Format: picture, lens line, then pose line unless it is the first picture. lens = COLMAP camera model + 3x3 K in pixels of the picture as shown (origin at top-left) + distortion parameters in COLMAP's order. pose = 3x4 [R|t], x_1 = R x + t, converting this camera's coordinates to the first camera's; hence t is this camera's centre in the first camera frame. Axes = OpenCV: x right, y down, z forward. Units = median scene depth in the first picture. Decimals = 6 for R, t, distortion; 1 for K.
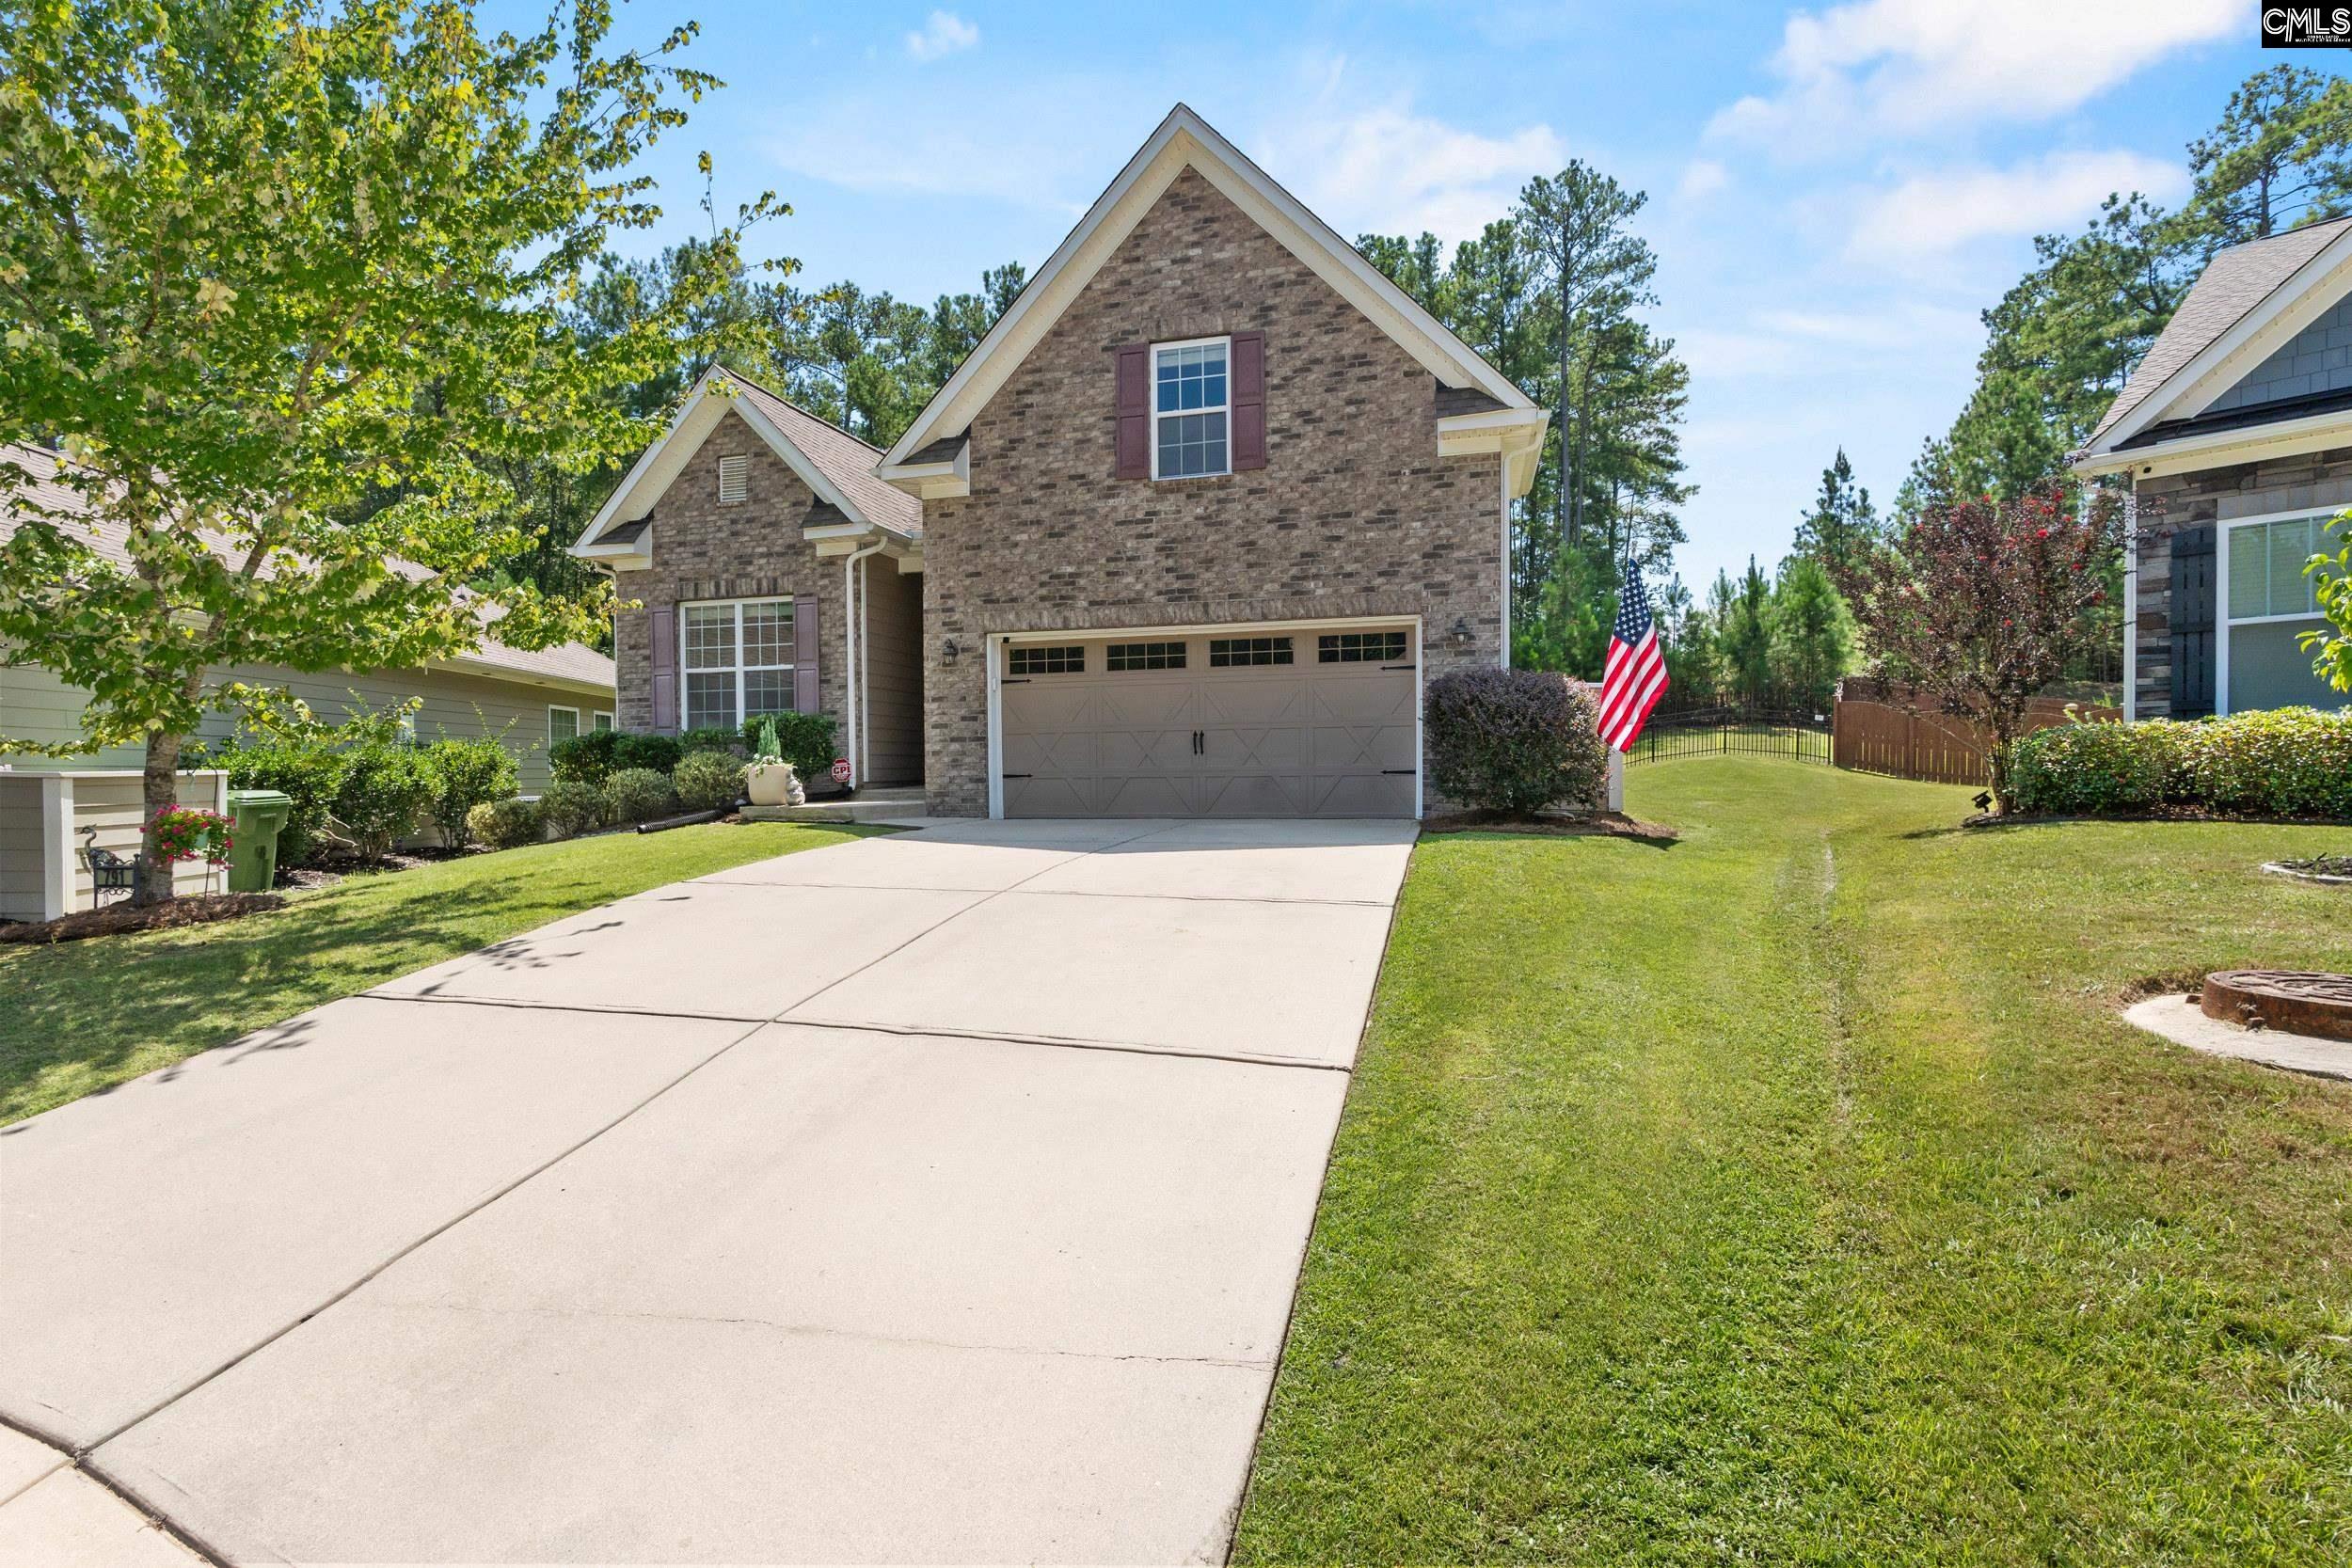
lens RADIAL K [[1091.4, 0, 1199.3], [0, 1091.4, 787.3], [0, 0, 1]] dist [-0.009141, 0.001357]
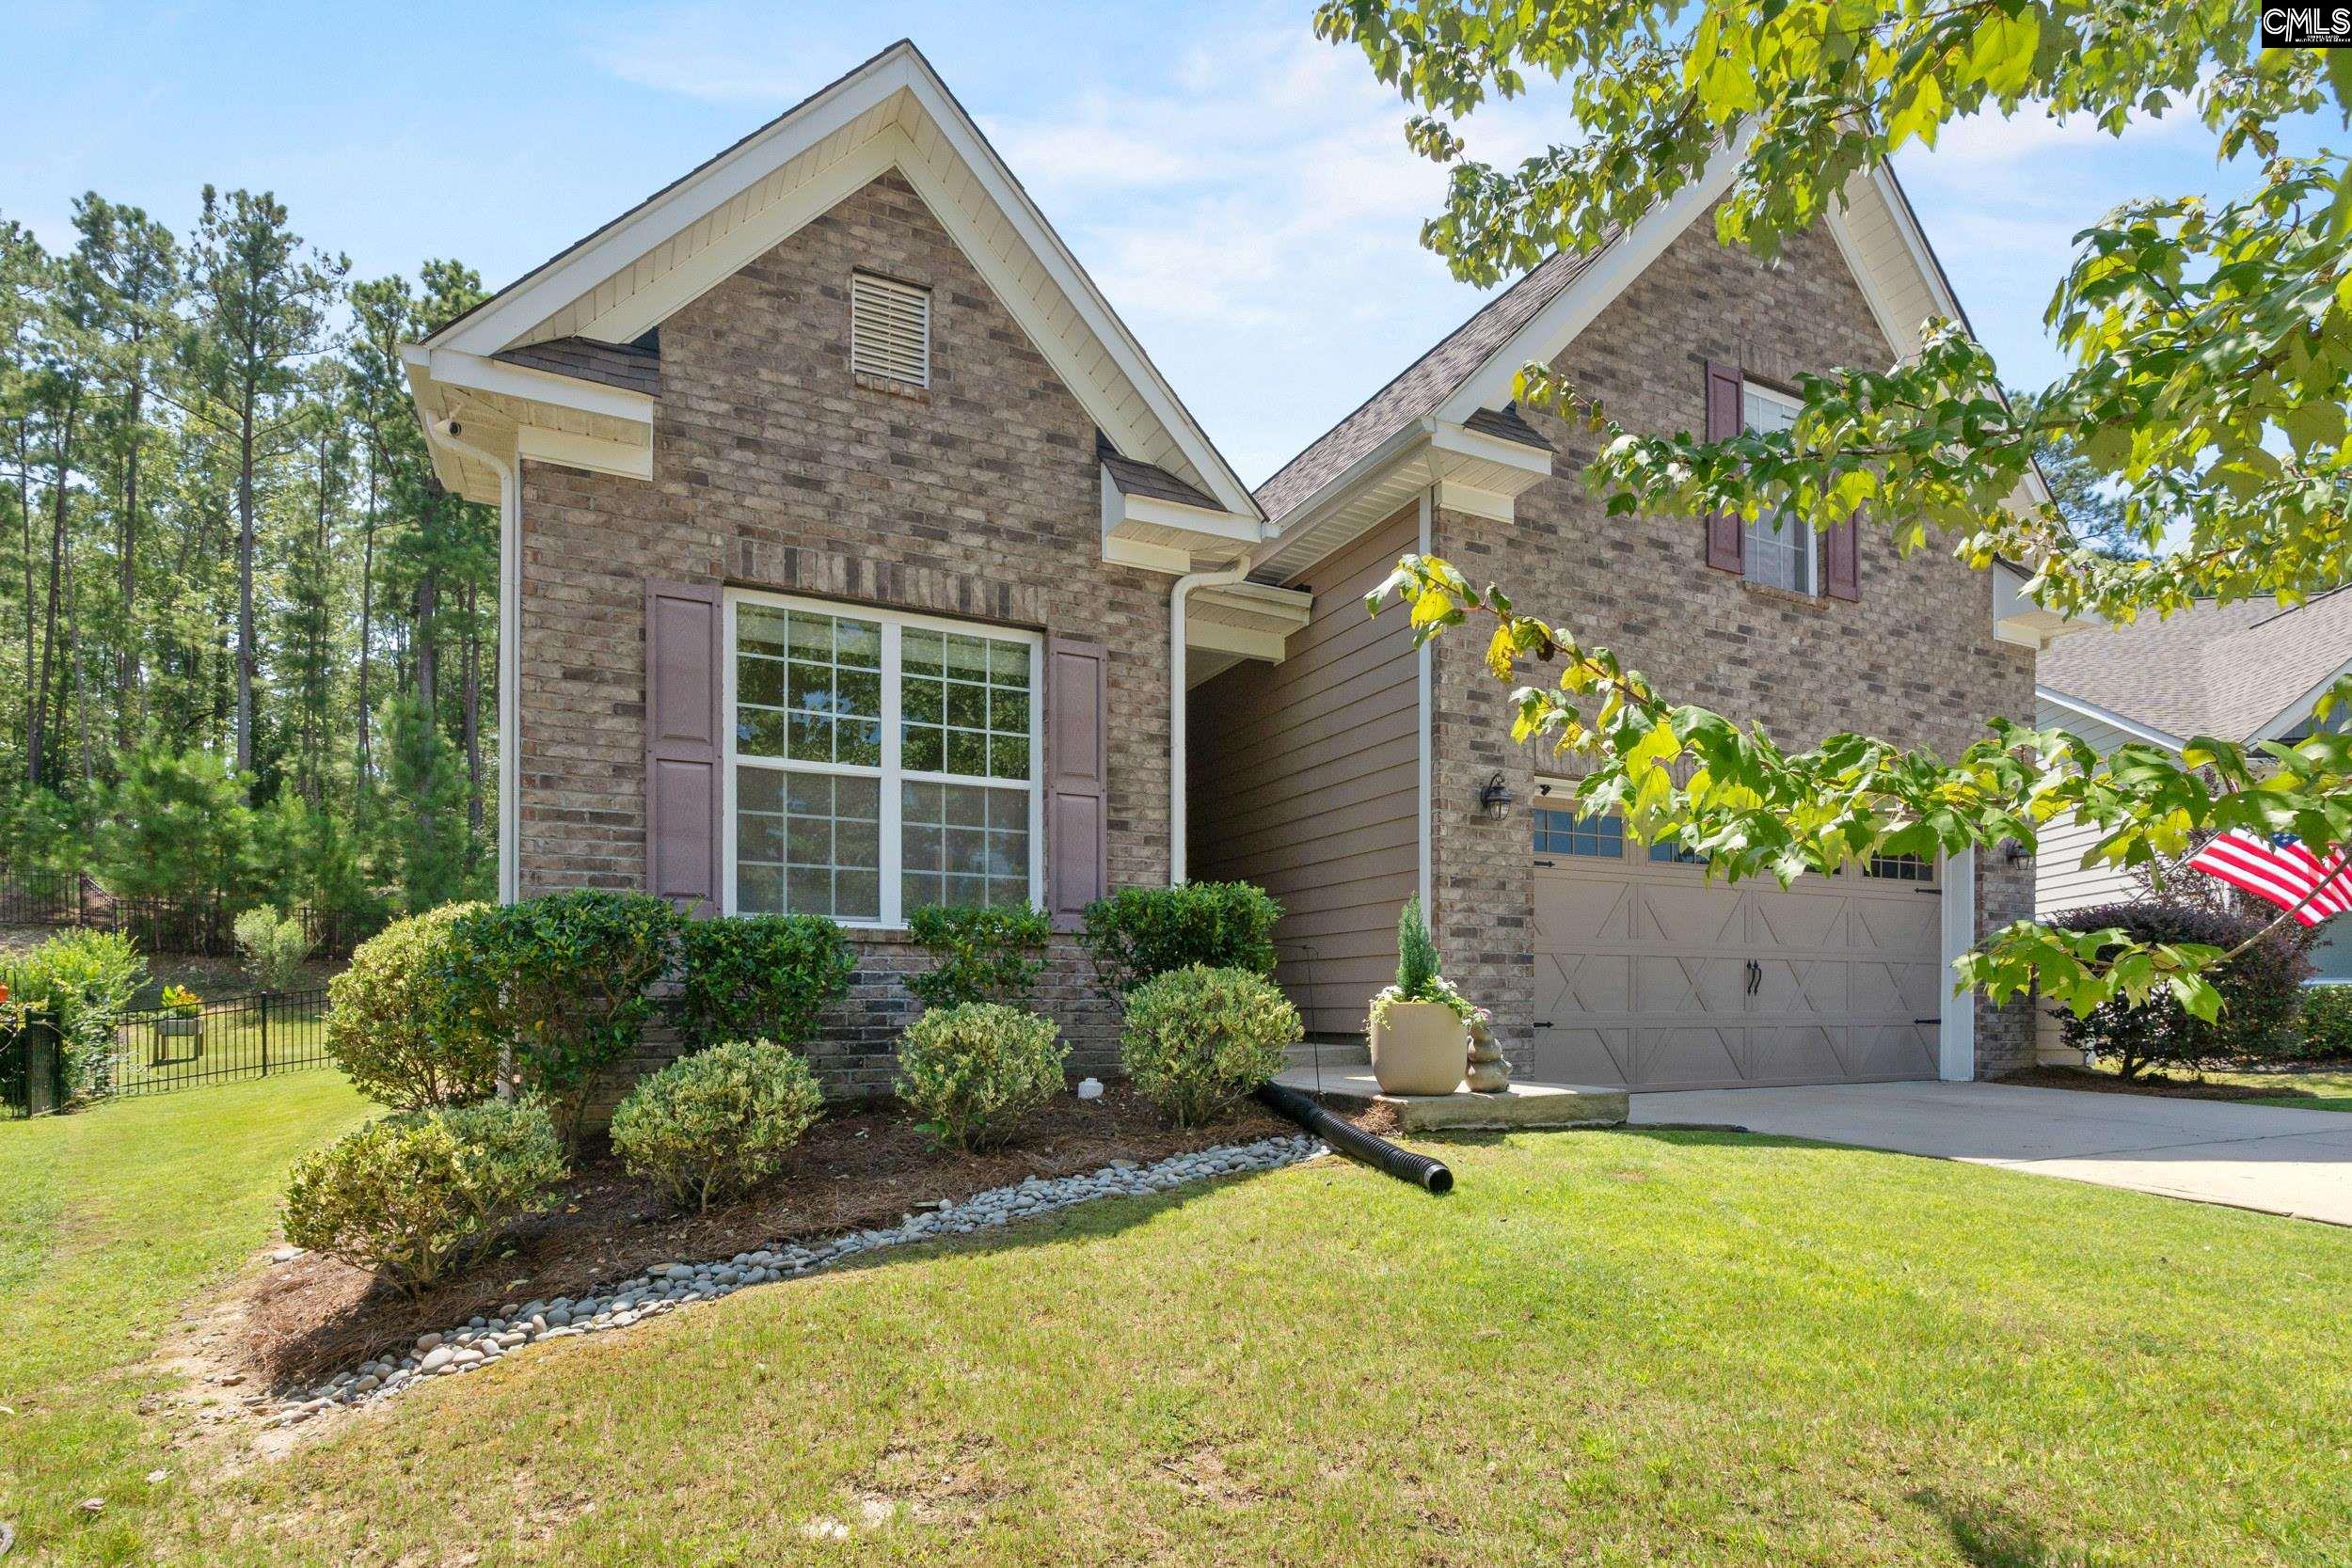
lens RADIAL K [[1091.4, 0, 1121.8], [0, 1091.4, 998.4], [0, 0, 1]] dist [-0.009141, 0.001357]
pose [[0.773045, 0.010048, 0.634272, -0.646704], [-0.005834, 0.999945, -0.008731, -0.016412], [-0.634324, 0.003049, 0.773061, 0.627011]]
